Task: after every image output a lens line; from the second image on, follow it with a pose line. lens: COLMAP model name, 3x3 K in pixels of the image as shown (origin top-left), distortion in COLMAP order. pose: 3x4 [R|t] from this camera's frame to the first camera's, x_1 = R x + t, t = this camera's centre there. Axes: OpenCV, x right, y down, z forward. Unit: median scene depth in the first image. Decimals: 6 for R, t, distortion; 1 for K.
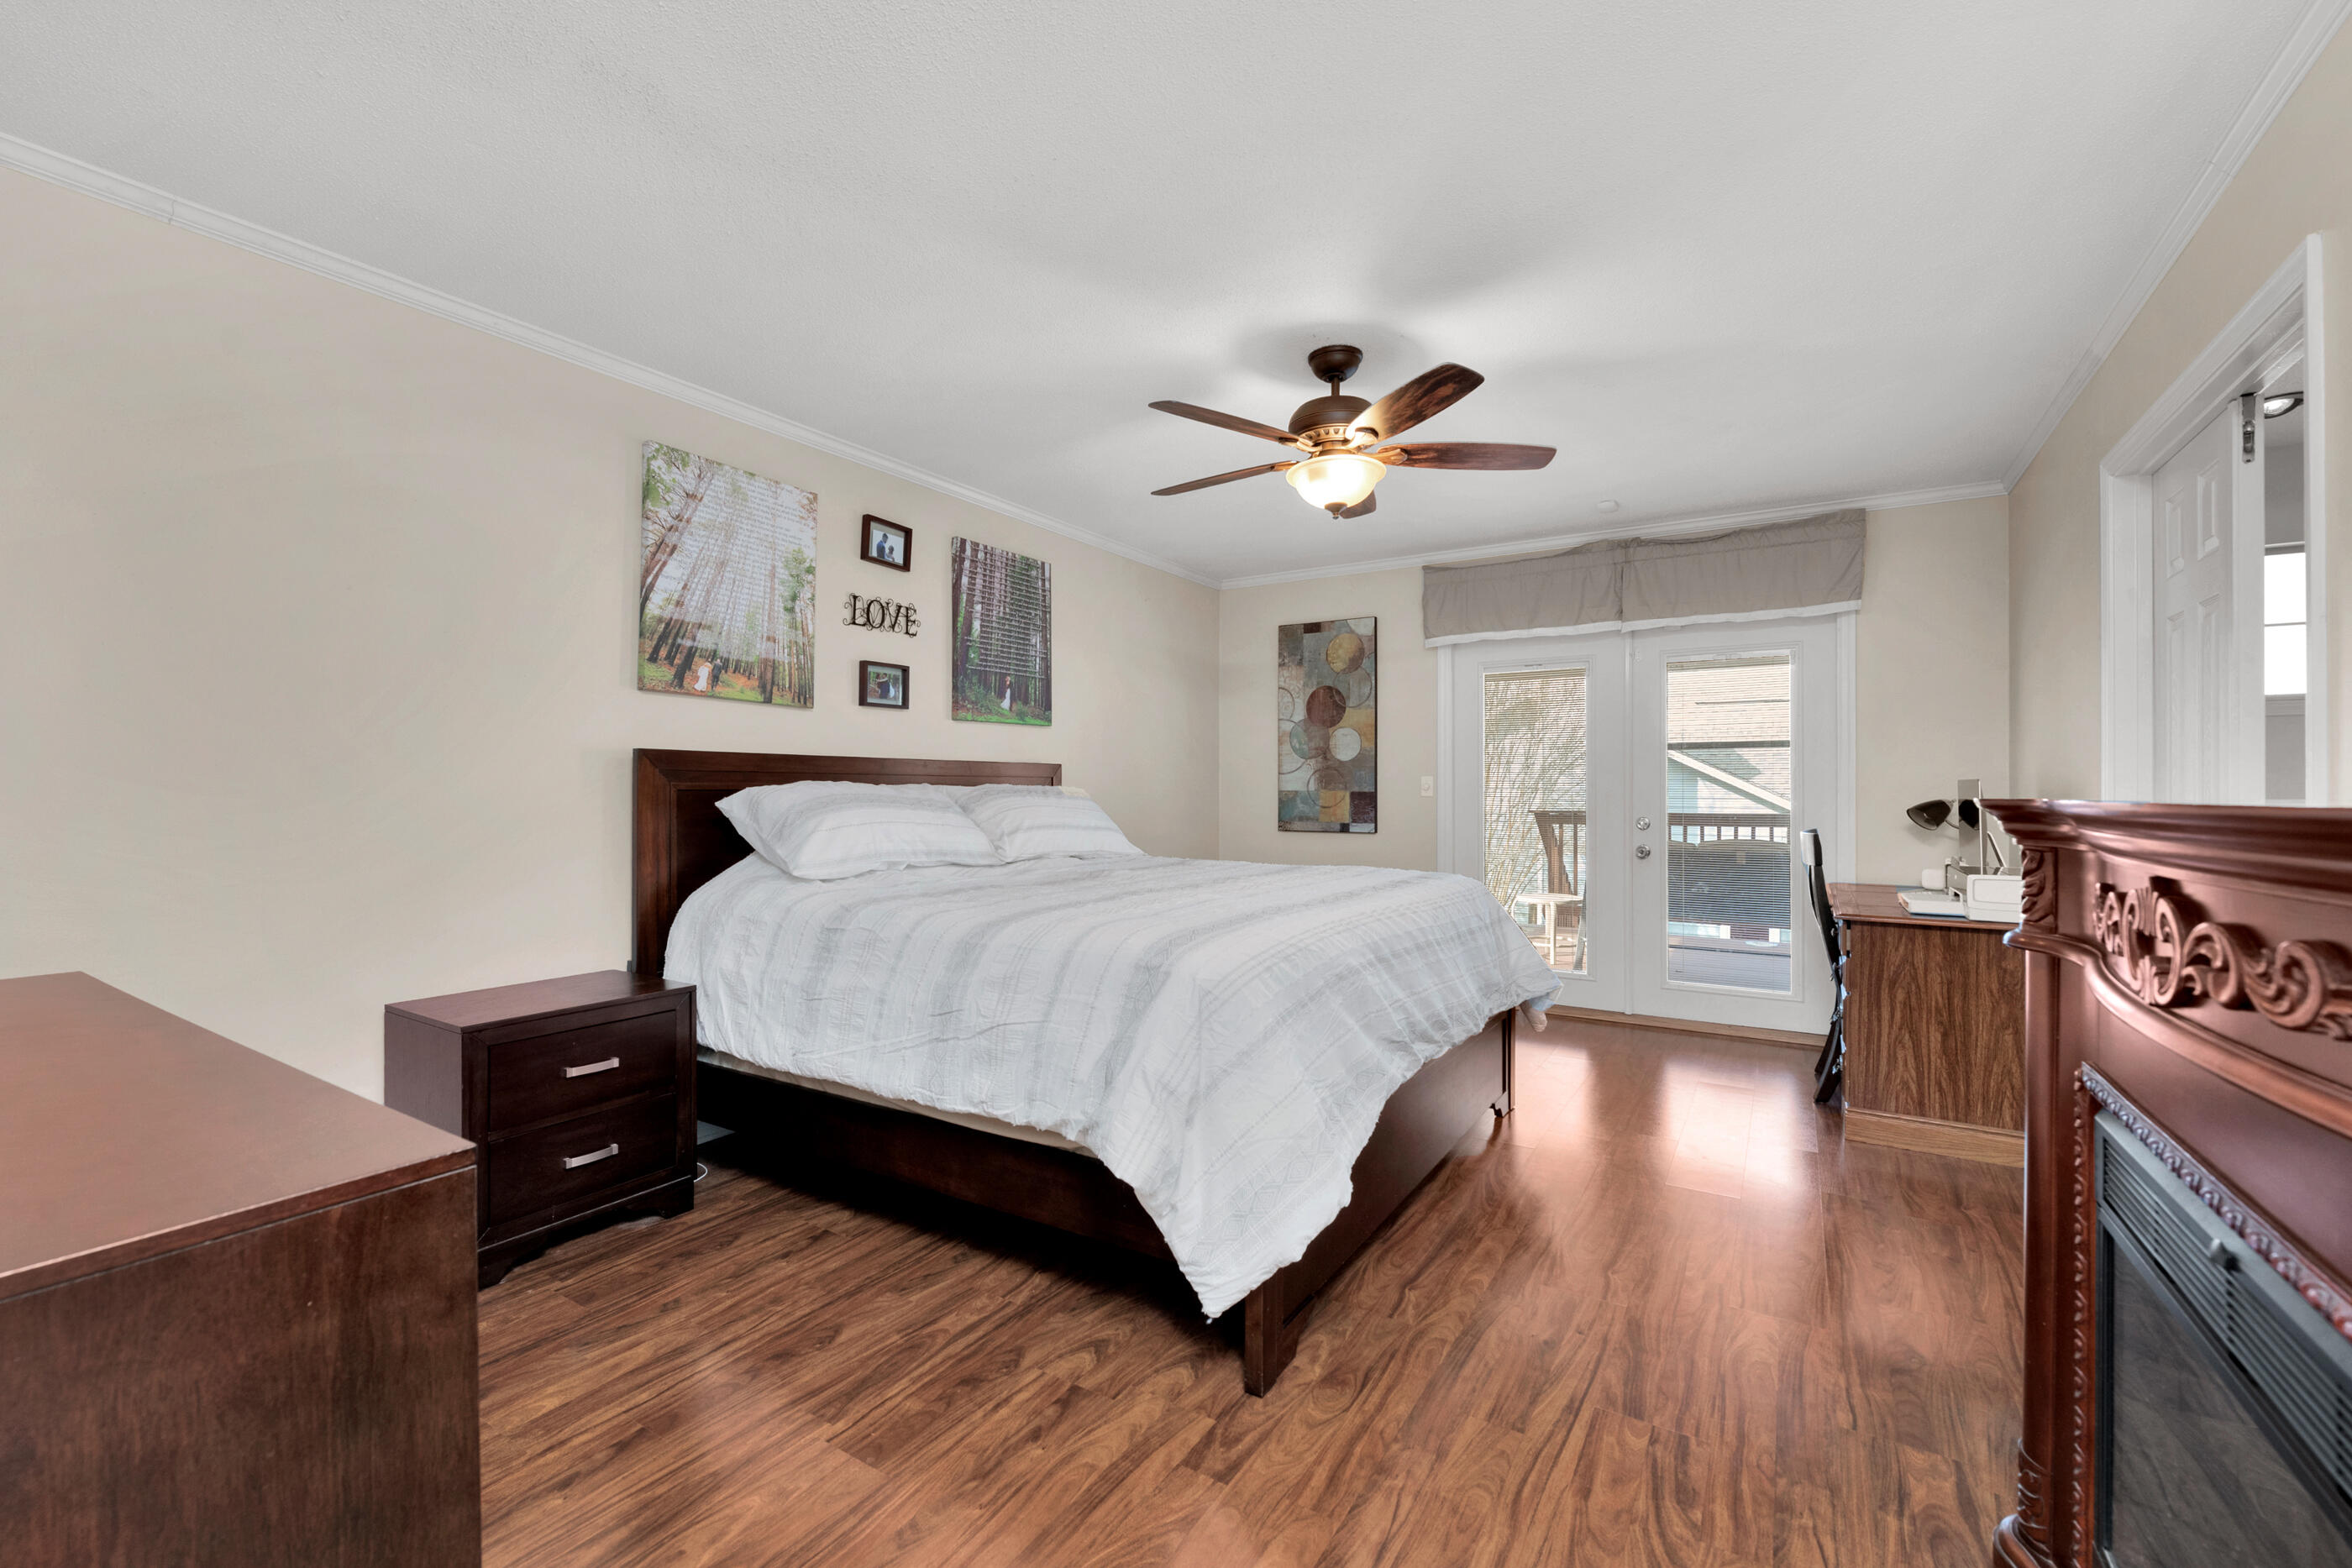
lens RADIAL K [[984.2, 0, 1176.0], [0, 984.2, 784.0], [0, 0, 1]] dist [0.000565, -0.010199]
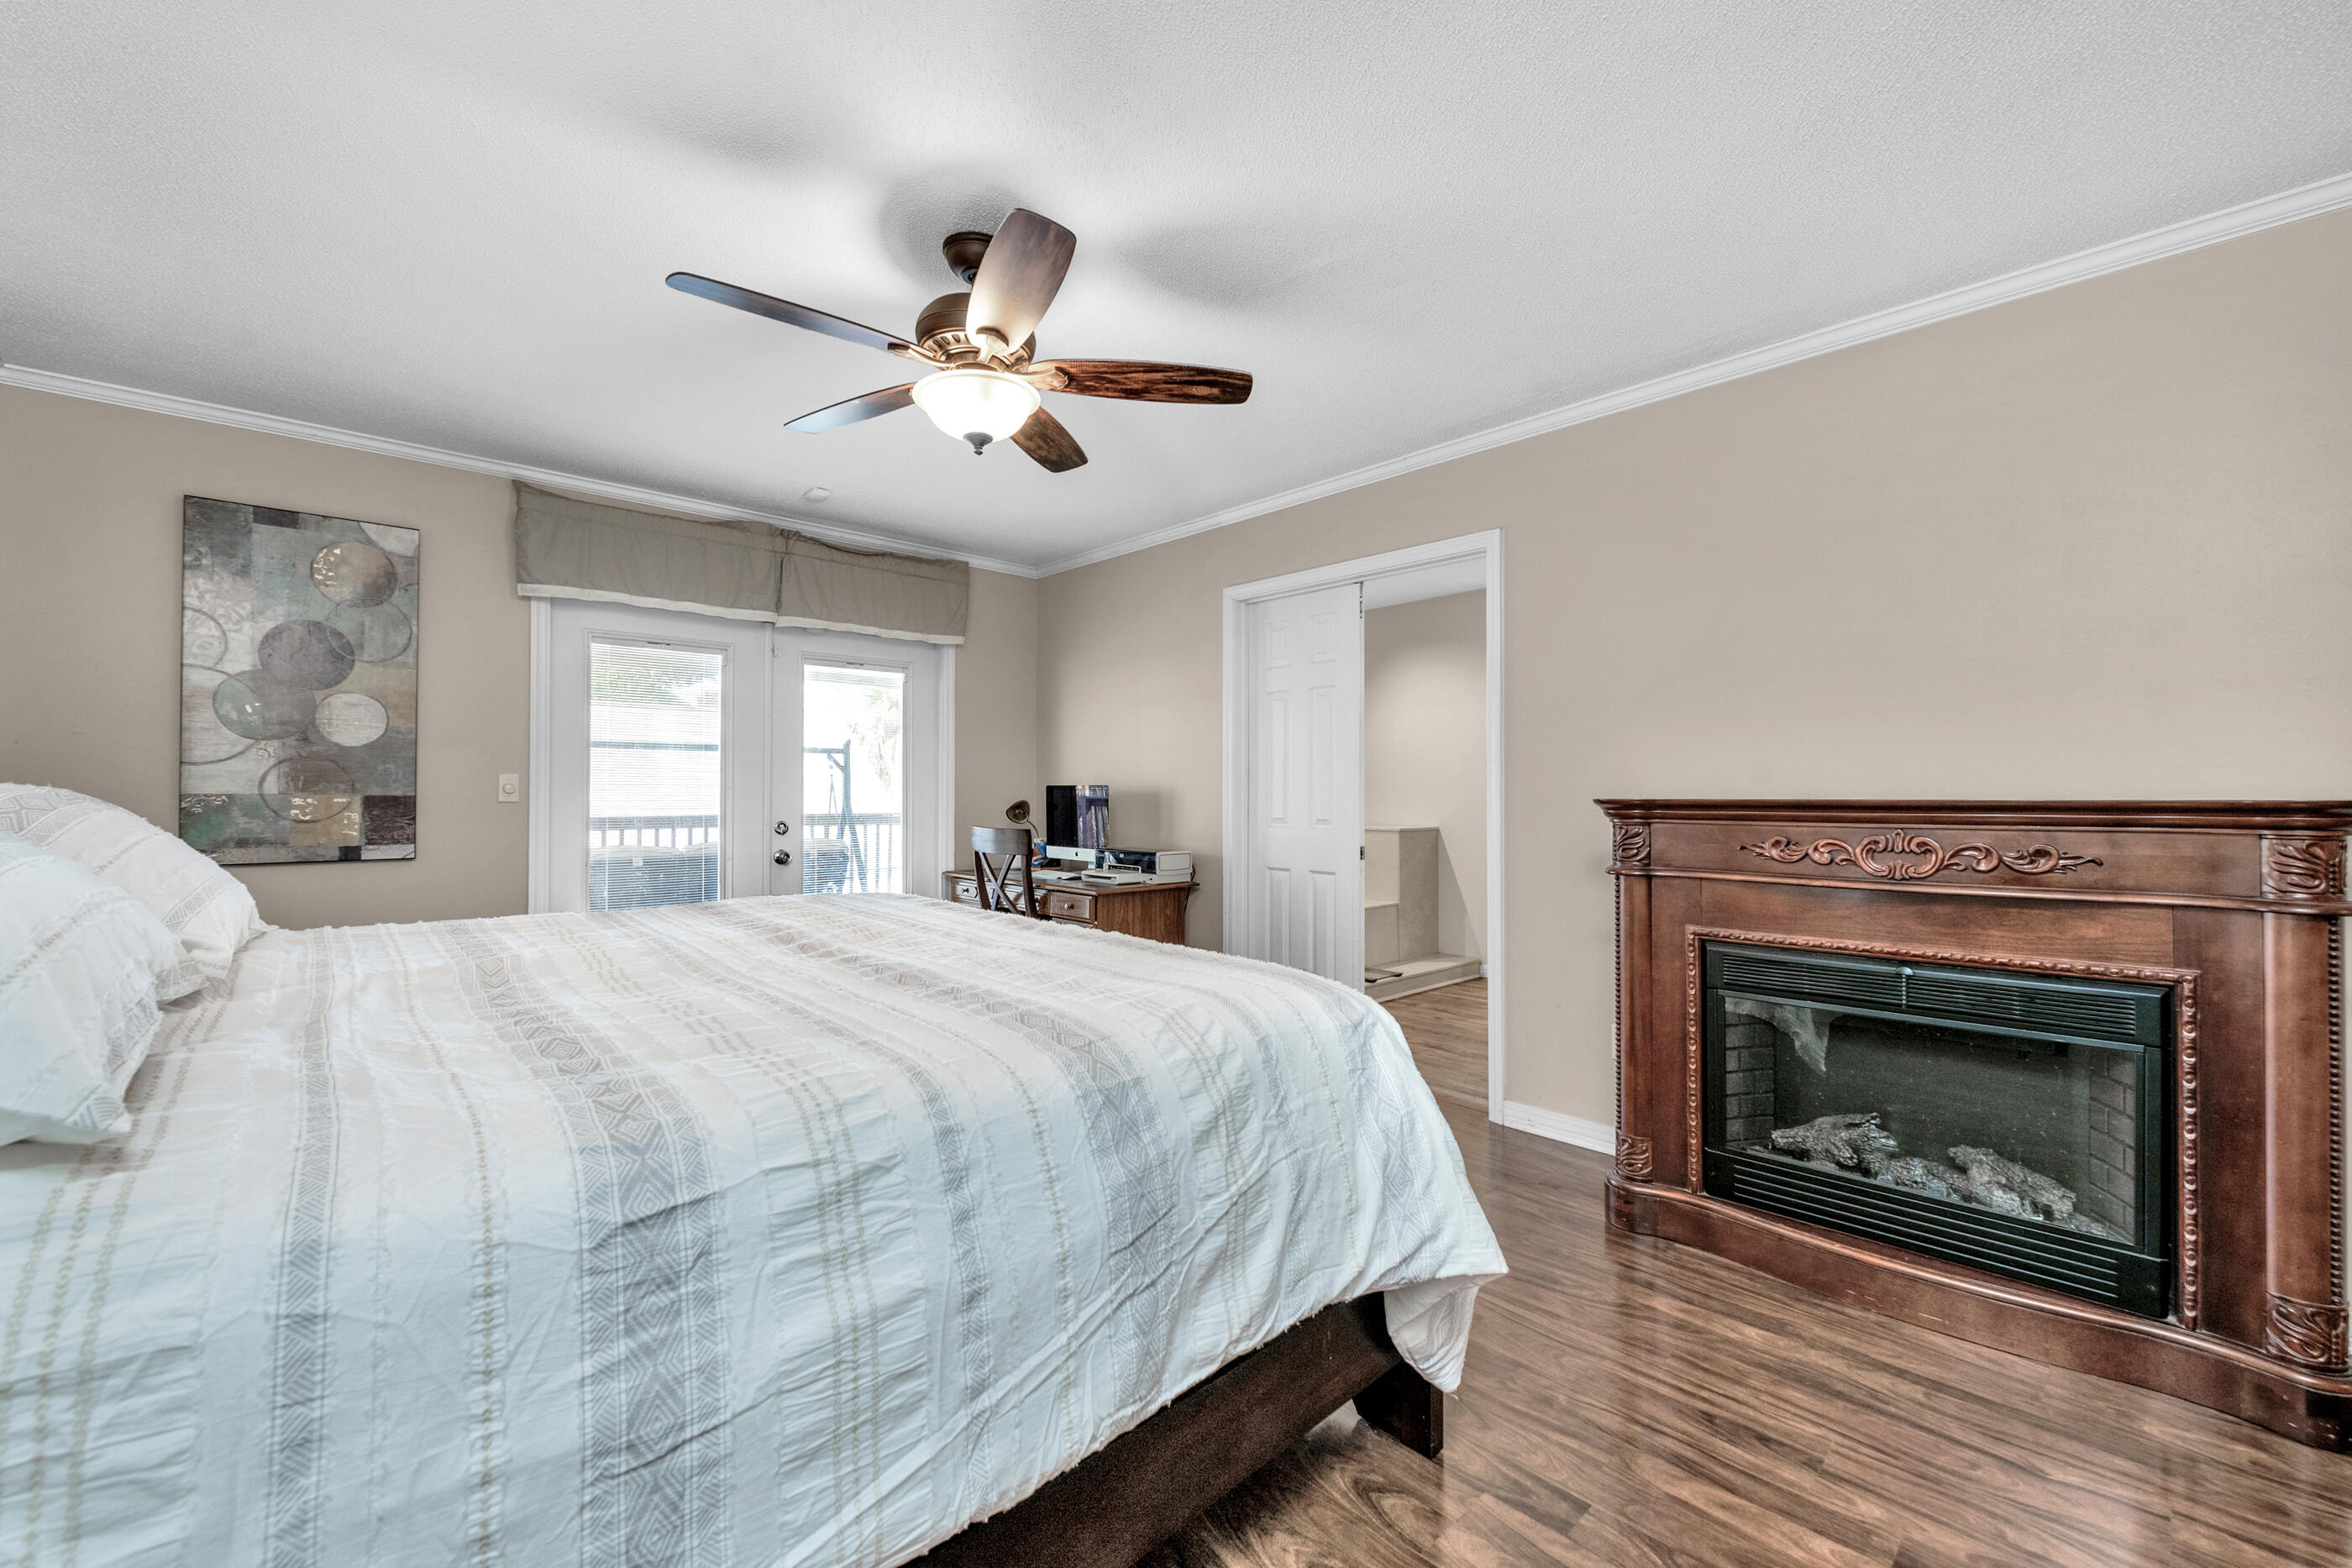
lens RADIAL K [[950.2, 0, 1188.1], [0, 950.2, 775.2], [0, 0, 1]] dist [-0.001886, -0.004376]
pose [[0.233156, 0.017831, 0.972276, -0.303713], [-0.006070, 0.999839, -0.016881, 0.001672], [-0.972420, -0.001965, 0.233226, 0.366842]]
